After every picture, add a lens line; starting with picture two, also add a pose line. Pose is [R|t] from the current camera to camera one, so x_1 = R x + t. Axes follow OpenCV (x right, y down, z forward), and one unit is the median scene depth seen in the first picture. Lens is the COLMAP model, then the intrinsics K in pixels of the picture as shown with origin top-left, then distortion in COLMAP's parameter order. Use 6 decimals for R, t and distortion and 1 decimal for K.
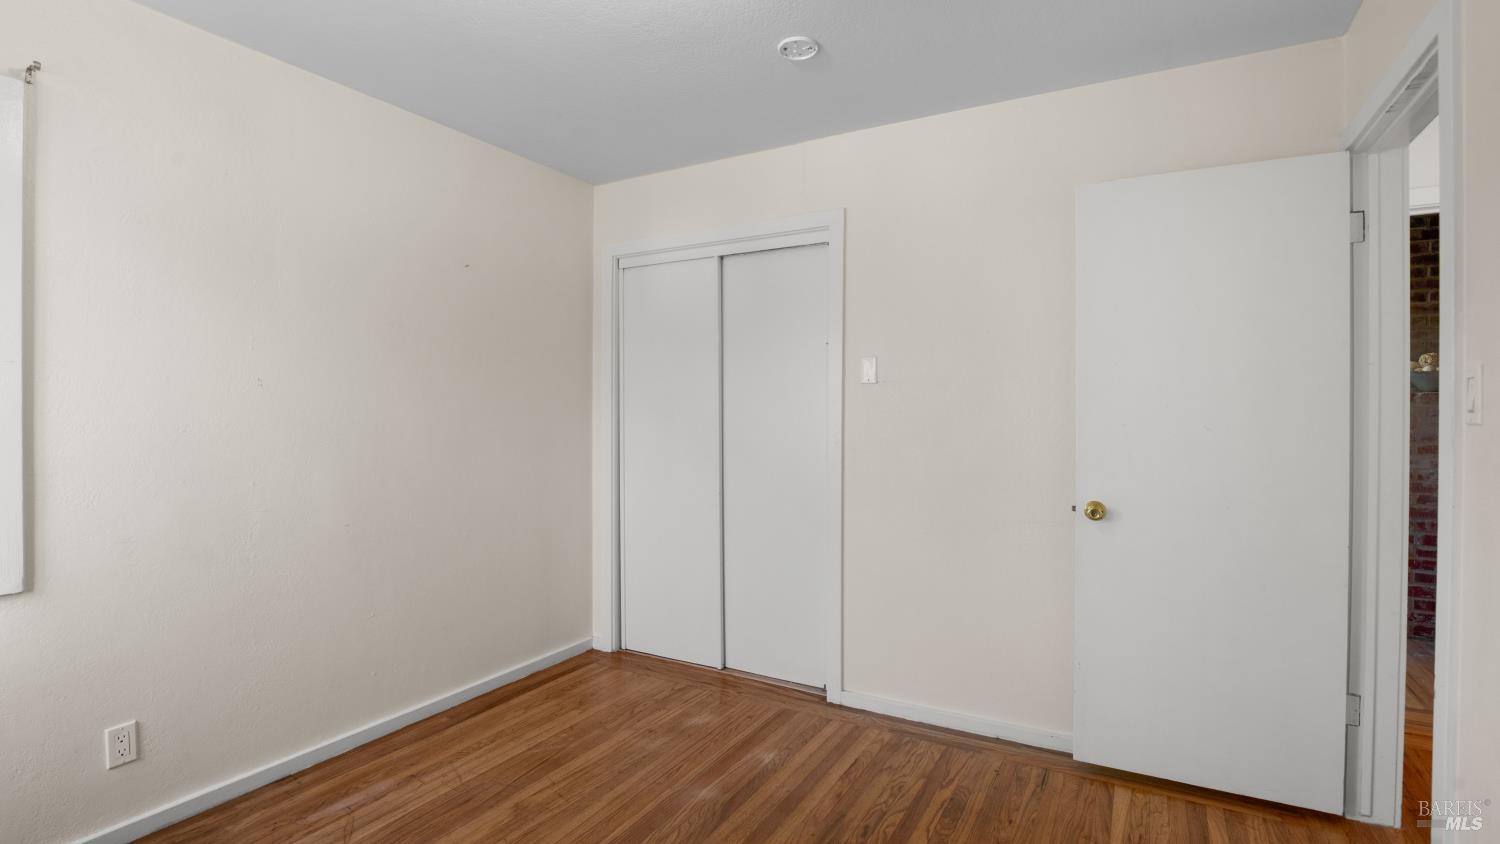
lens RADIAL K [[688.6, 0, 746.2], [0, 688.6, 419.2], [0, 0, 1]] dist [-0.031650, 0.005327]
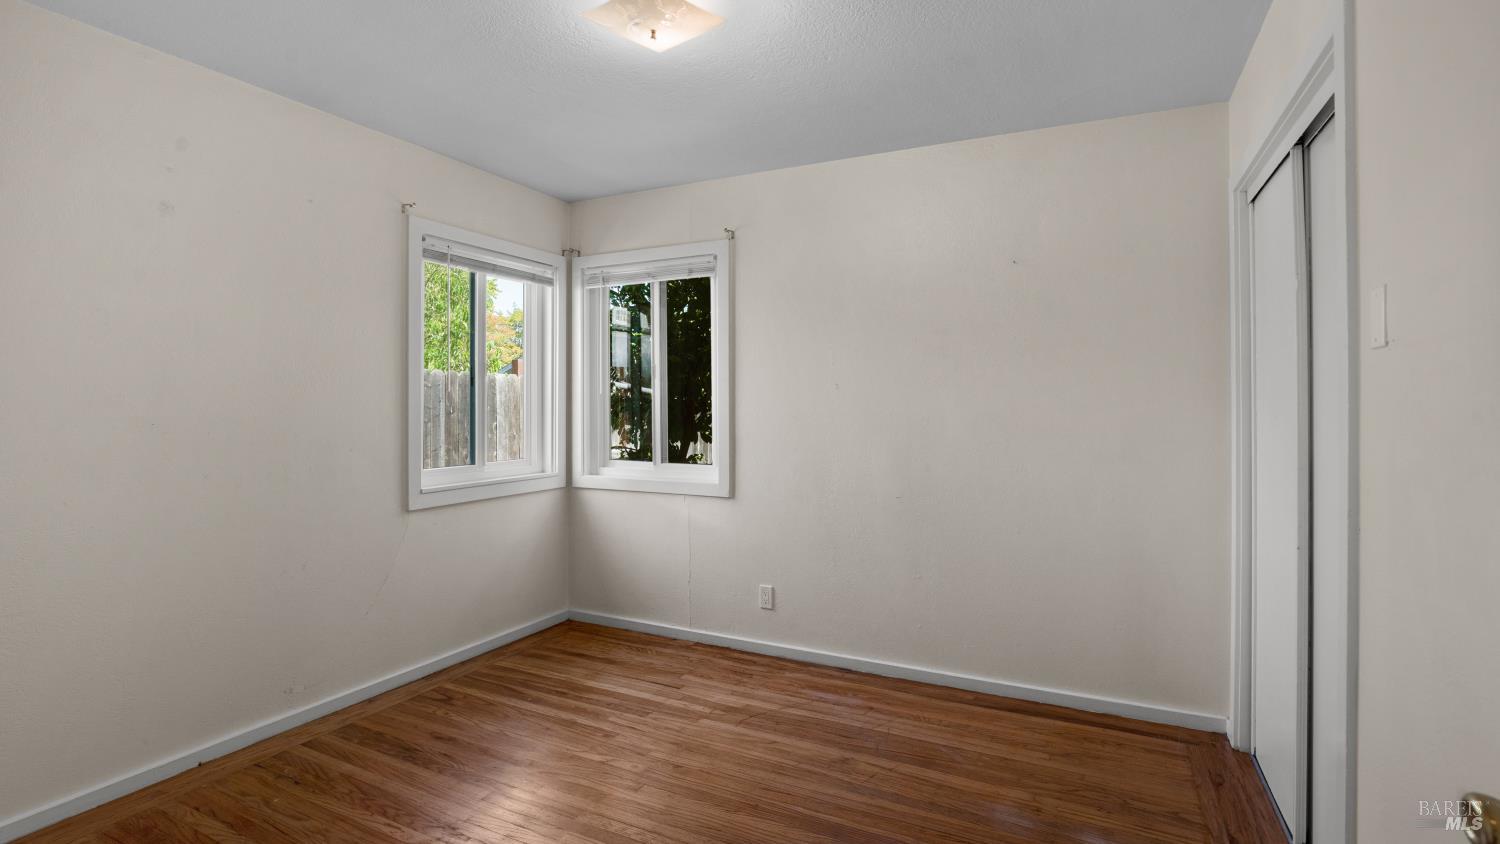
lens RADIAL K [[688.6, 0, 746.7], [0, 688.6, 408.6], [0, 0, 1]] dist [-0.031650, 0.005327]
pose [[0.061280, 0.002723, -0.998117, 0.655681], [-0.012046, 0.999925, 0.001988, -0.004705], [0.998048, 0.011902, 0.061308, 0.649018]]
